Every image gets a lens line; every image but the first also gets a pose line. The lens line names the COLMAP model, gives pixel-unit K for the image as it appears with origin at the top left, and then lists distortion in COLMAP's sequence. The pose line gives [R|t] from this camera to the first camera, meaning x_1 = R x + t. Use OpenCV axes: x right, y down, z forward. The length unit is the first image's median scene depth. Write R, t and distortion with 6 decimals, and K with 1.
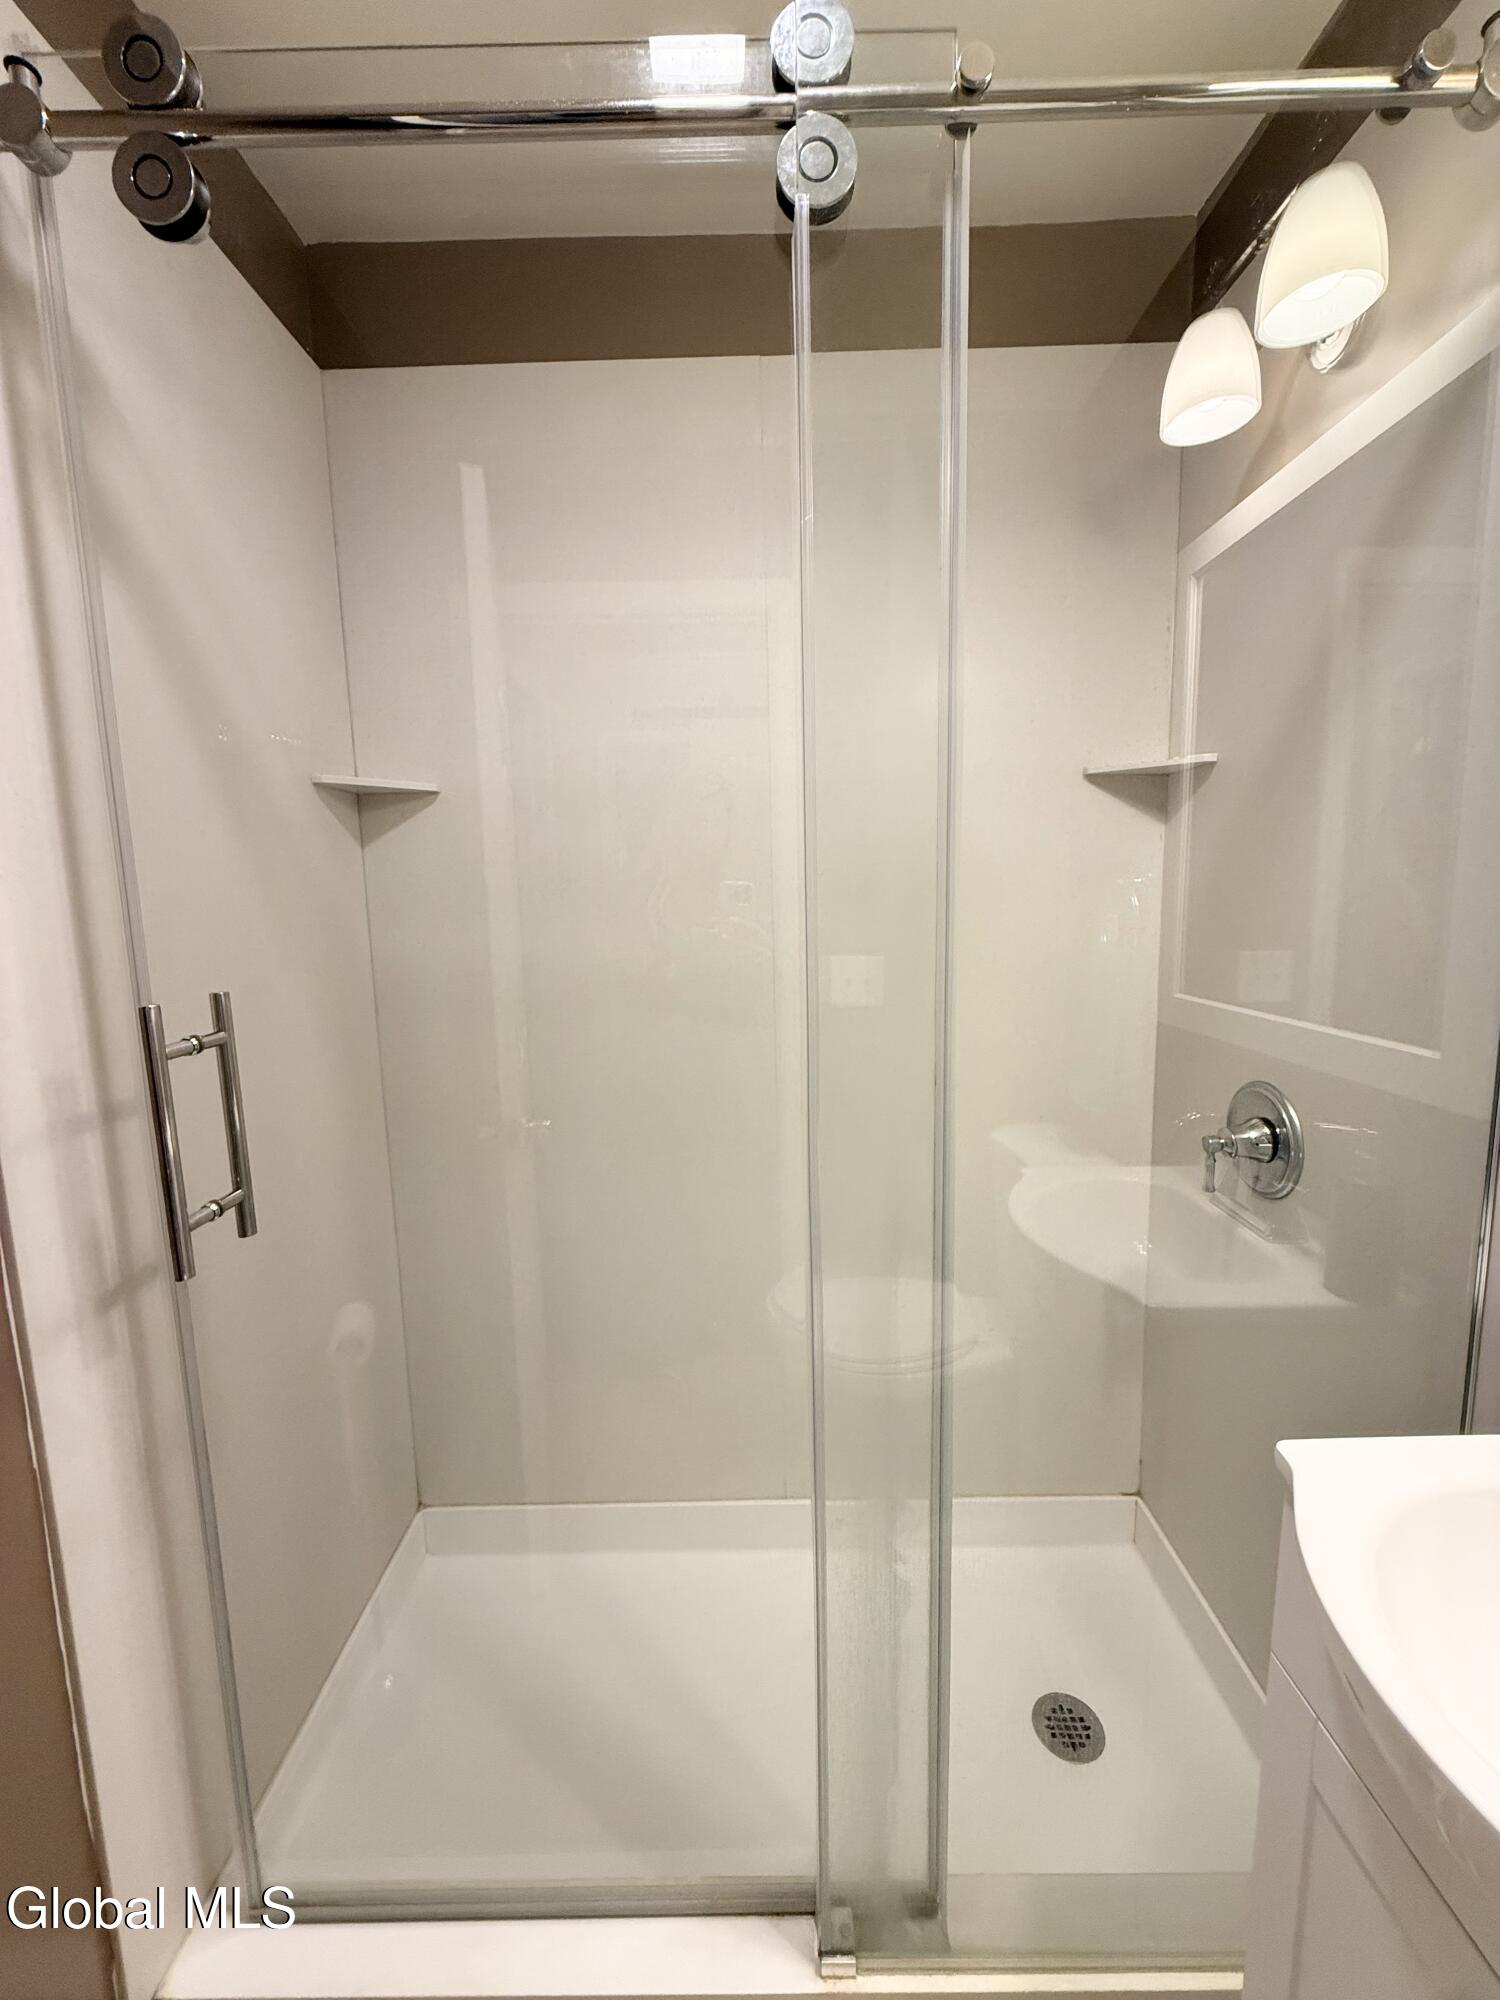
lens RADIAL K [[798.5, 0, 749.6], [0, 798.5, 1013.8], [0, 0, 1]] dist [-0.003951, -0.000001]
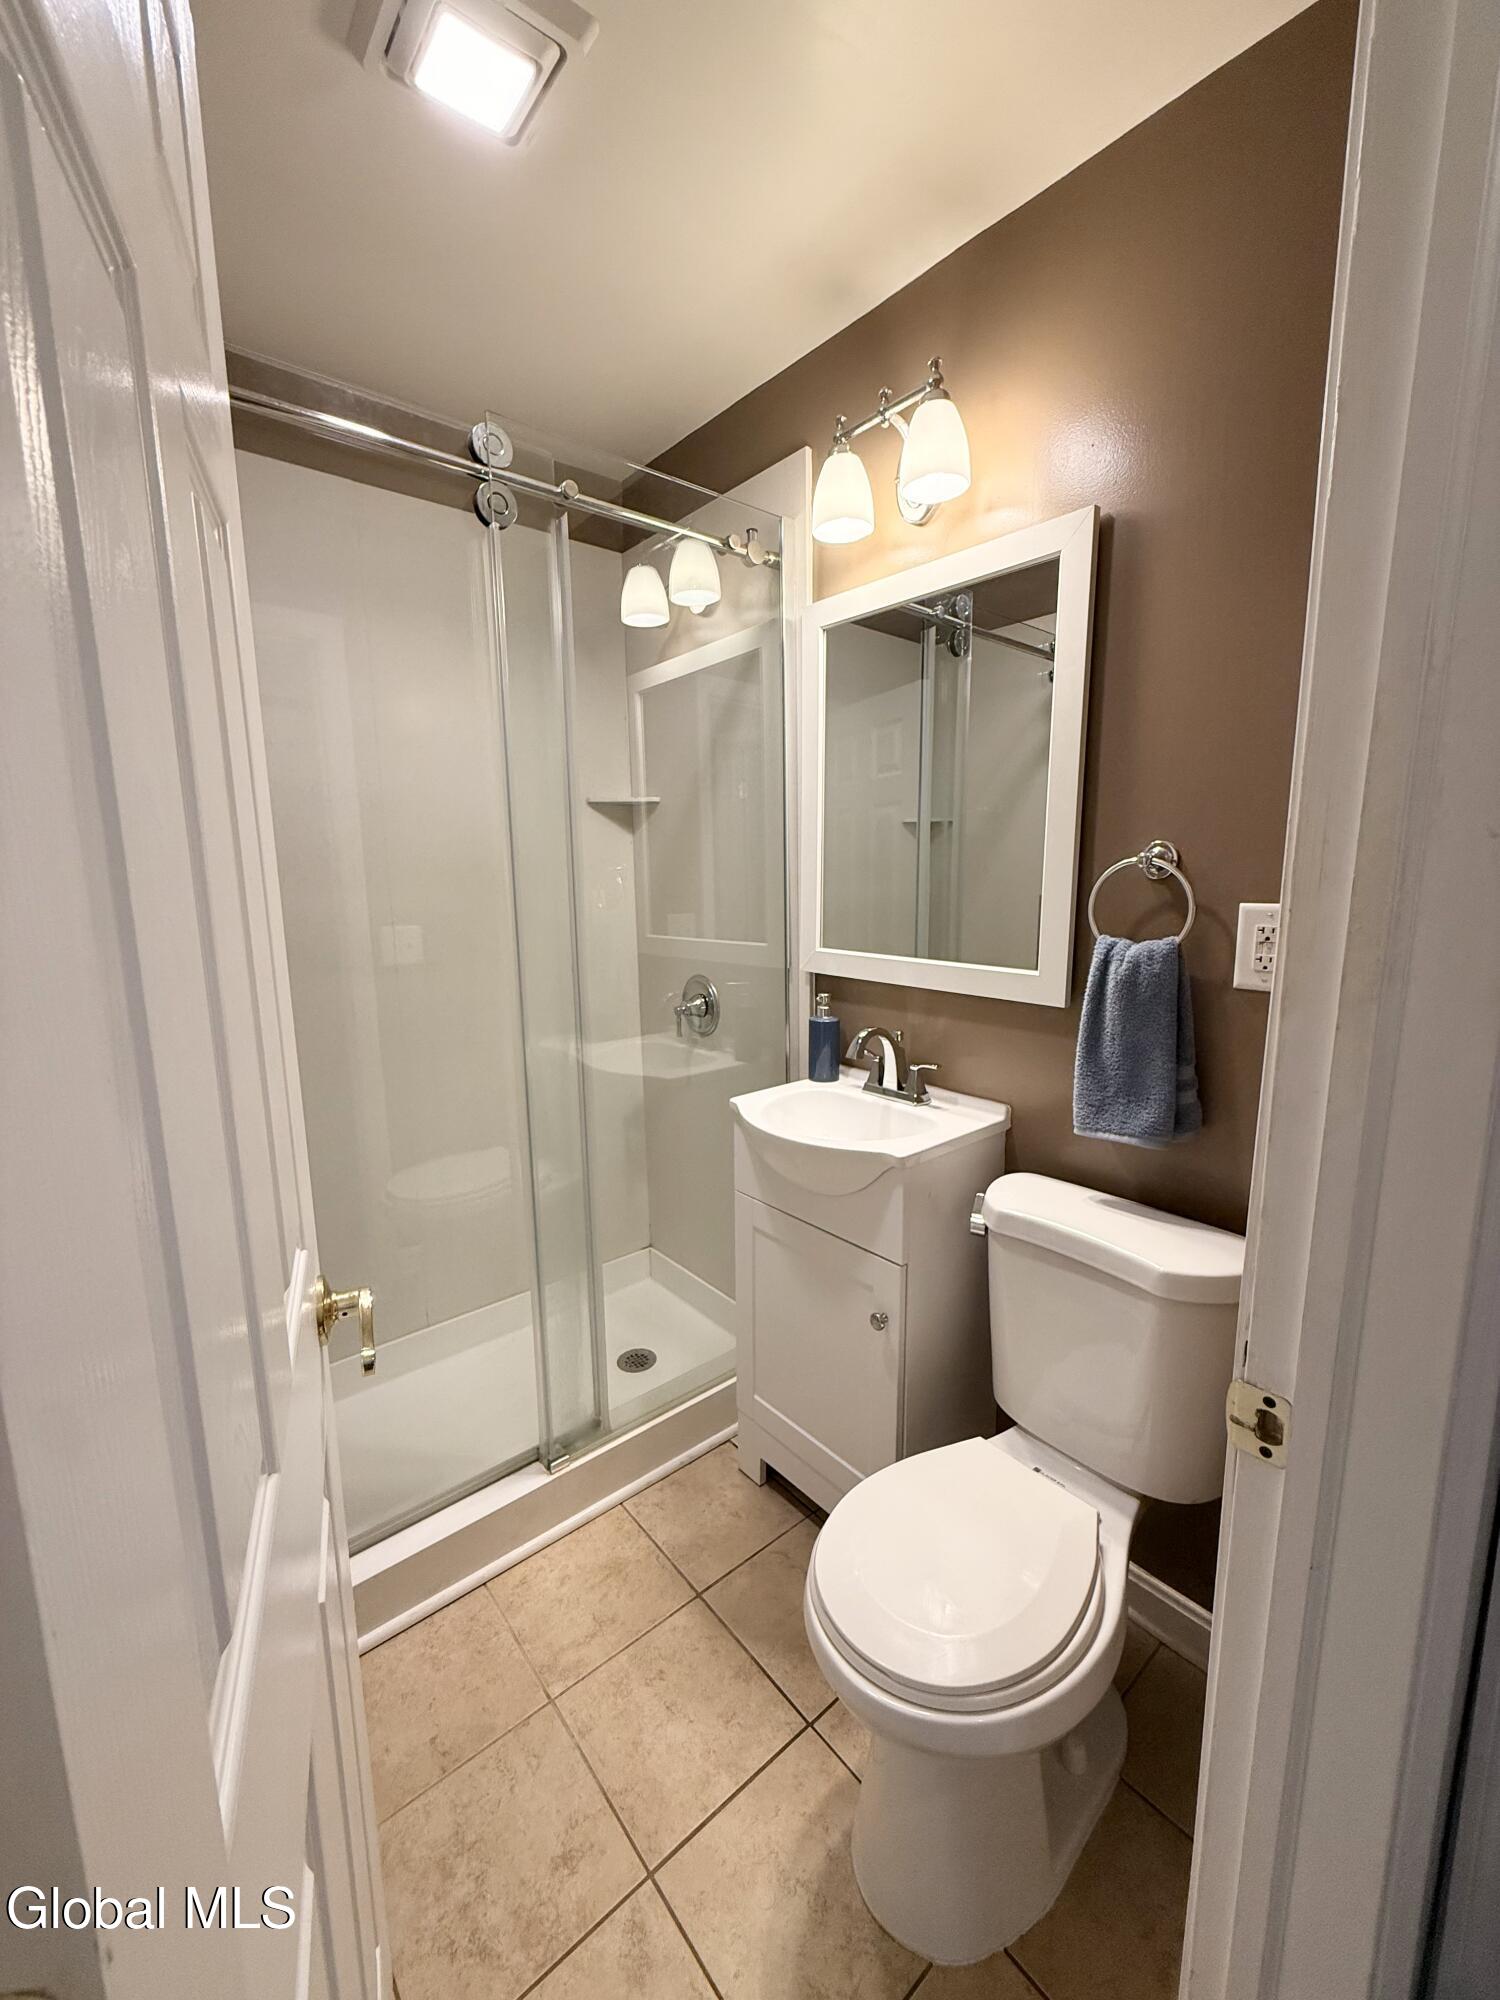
lens RADIAL K [[798.5, 0, 755.4], [0, 798.5, 1001.2], [0, 0, 1]] dist [-0.003951, -0.000001]
pose [[0.762826, -0.088070, 0.640578, -0.478320], [0.084045, 0.995781, 0.036820, 0.086882], [-0.641118, 0.025750, 0.767010, -0.548354]]
